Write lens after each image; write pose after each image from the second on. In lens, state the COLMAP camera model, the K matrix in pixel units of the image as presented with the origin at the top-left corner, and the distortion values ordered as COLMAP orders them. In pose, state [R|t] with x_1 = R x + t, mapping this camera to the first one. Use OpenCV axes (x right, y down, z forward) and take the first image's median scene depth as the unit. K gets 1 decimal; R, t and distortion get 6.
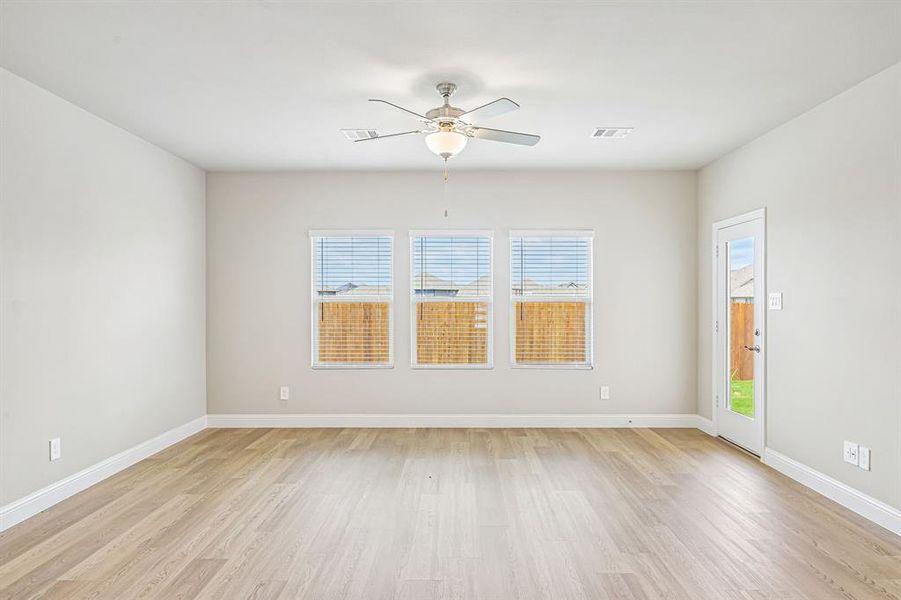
lens RADIAL K [[576.5, 0, 450.5], [0, 576.5, 300.0], [0, 0, 1]] dist [-0.000432, -0.001321]
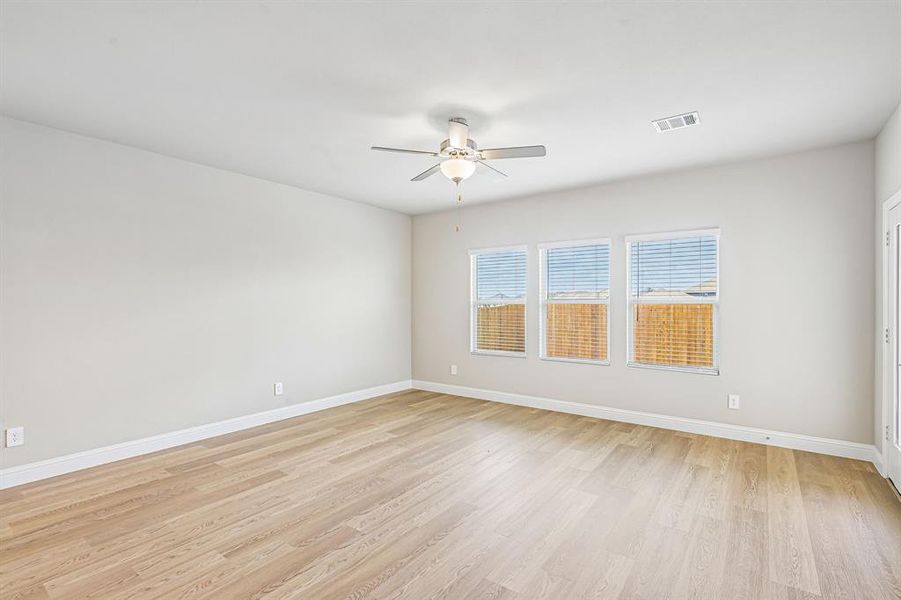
lens RADIAL K [[423.9, 0, 449.8], [0, 423.9, 302.7], [0, 0, 1]] dist [0.000161, 0.000321]
pose [[0.804331, -0.000413, -0.594181, 0.310863], [0.001327, 0.999999, 0.001102, -0.000124], [0.594179, -0.001675, 0.804331, 0.183446]]
